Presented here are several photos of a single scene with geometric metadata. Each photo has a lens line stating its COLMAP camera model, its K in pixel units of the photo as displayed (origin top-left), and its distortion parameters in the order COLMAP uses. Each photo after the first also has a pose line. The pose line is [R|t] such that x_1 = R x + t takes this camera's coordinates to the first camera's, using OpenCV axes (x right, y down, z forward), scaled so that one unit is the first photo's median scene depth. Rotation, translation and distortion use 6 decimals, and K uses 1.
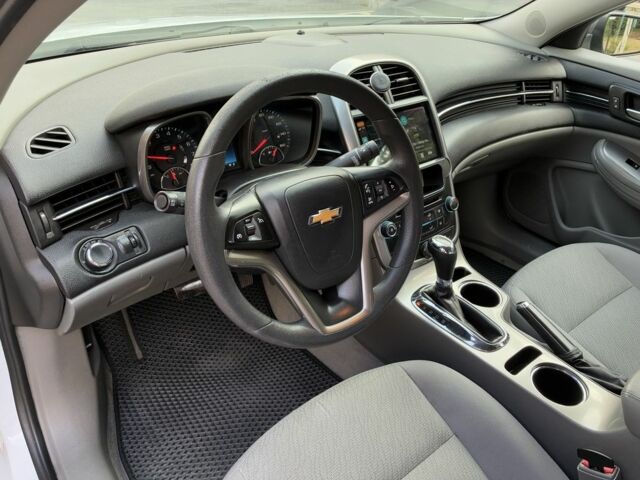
lens RADIAL K [[457.9, 0, 318.0], [0, 457.9, 237.3], [0, 0, 1]] dist [0.025186, -0.018813]
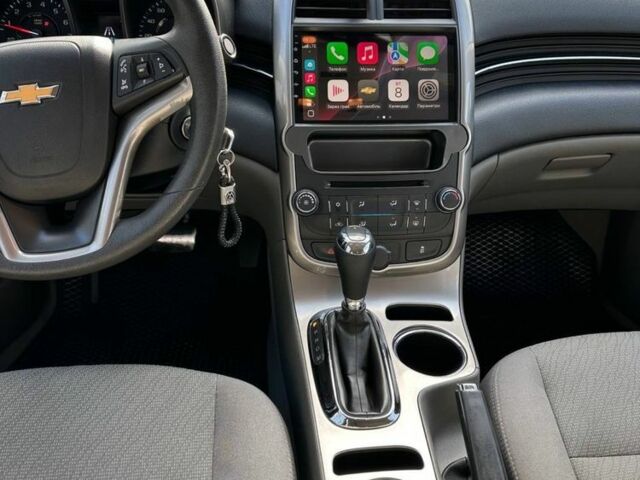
lens RADIAL K [[570.5, 0, 316.0], [0, 570.5, 244.0], [0, 0, 1]] dist [0.075682, -0.123775]
pose [[0.840432, 0.263098, -0.473765, 0.418951], [-0.286224, 0.957857, 0.024185, 0.012527], [0.460163, 0.115277, 0.880319, 0.213014]]
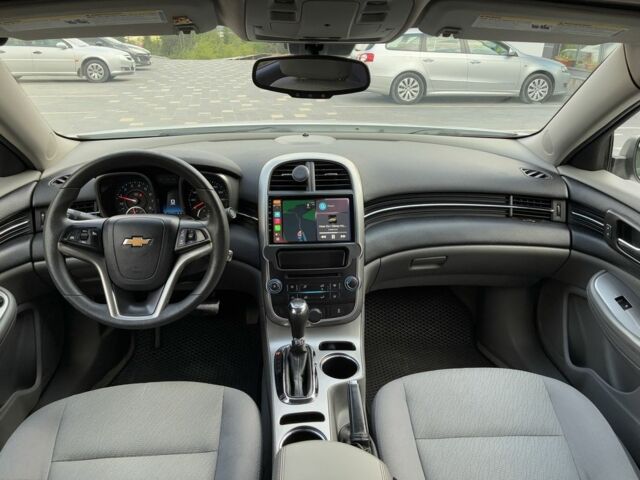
lens RADIAL K [[457.9, 0, 323.9], [0, 457.9, 239.6], [0, 0, 1]] dist [0.025186, -0.018813]
pose [[0.842959, 0.178043, -0.507662, 0.637302], [-0.271697, 0.955355, -0.116092, -0.021361], [0.464328, 0.235791, 0.853699, -0.015079]]
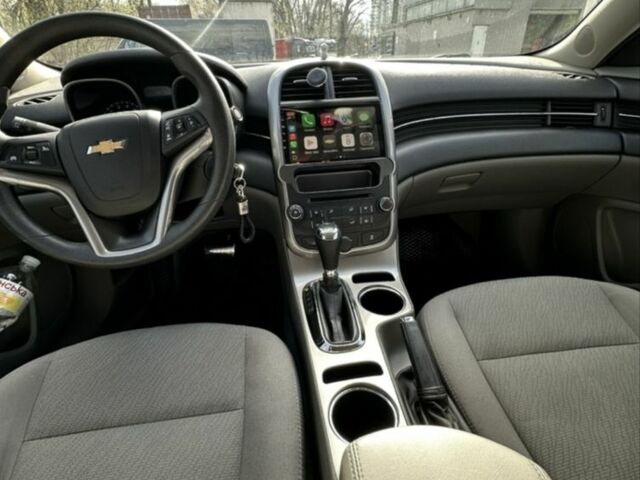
lens RADIAL K [[326.7, 0, 316.3], [0, 326.7, 239.2], [0, 0, 1]] dist [-0.014524, 0.004200]
pose [[0.861266, 0.168919, -0.479257, 0.410550], [-0.211562, 0.976703, -0.035945, 0.043429], [0.462020, 0.132351, 0.876938, 0.278323]]
